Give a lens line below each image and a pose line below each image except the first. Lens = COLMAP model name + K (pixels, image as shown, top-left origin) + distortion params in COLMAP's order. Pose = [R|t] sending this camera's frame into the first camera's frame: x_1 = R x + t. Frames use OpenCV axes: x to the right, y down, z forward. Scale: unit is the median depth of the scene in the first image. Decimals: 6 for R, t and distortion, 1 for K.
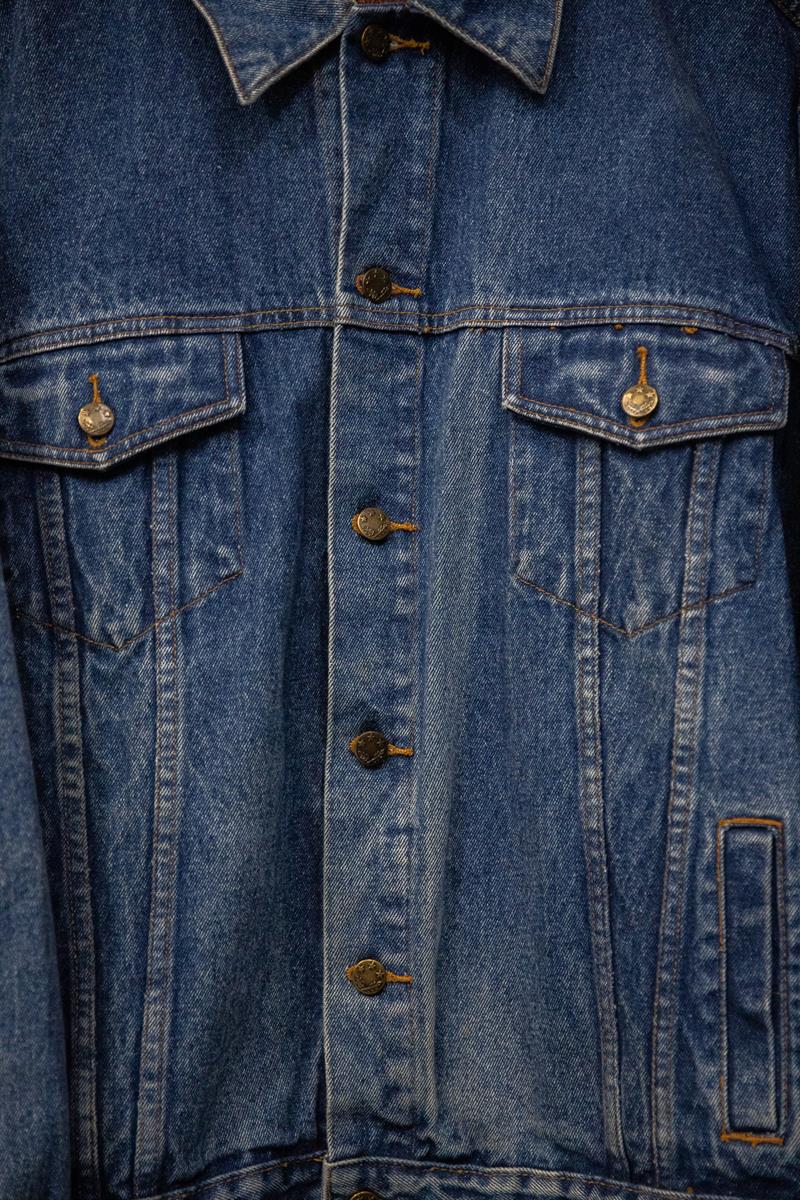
lens RADIAL K [[2304.4, 0, 405.4], [0, 2304.4, 631.1], [0, 0, 1]] dist [0.177820, 0.000000]
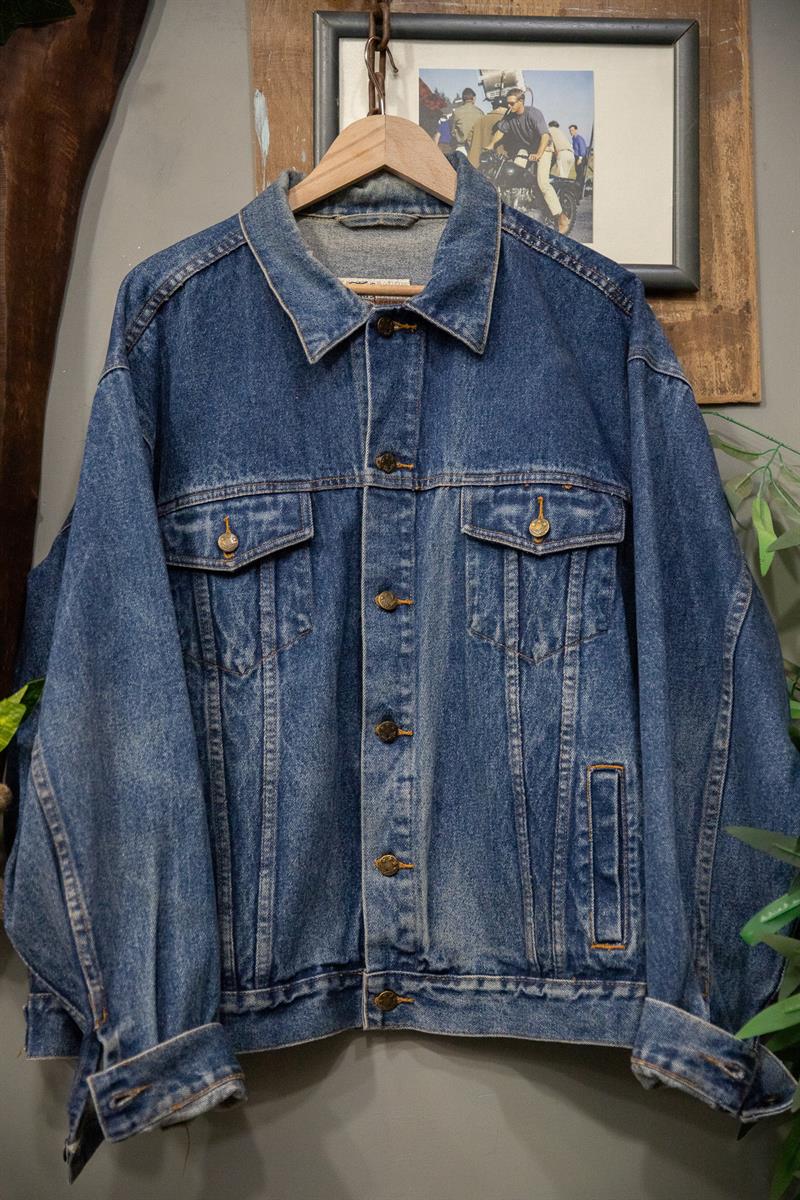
lens RADIAL K [[1844.3, 0, 402.0], [0, 1844.3, 617.4], [0, 0, 1]] dist [0.093814, 0.000000]
pose [[0.999897, -0.013358, -0.005183, 0.003825], [0.013099, 0.998800, -0.047196, 0.031950], [0.005807, 0.047124, 0.998872, -0.382259]]
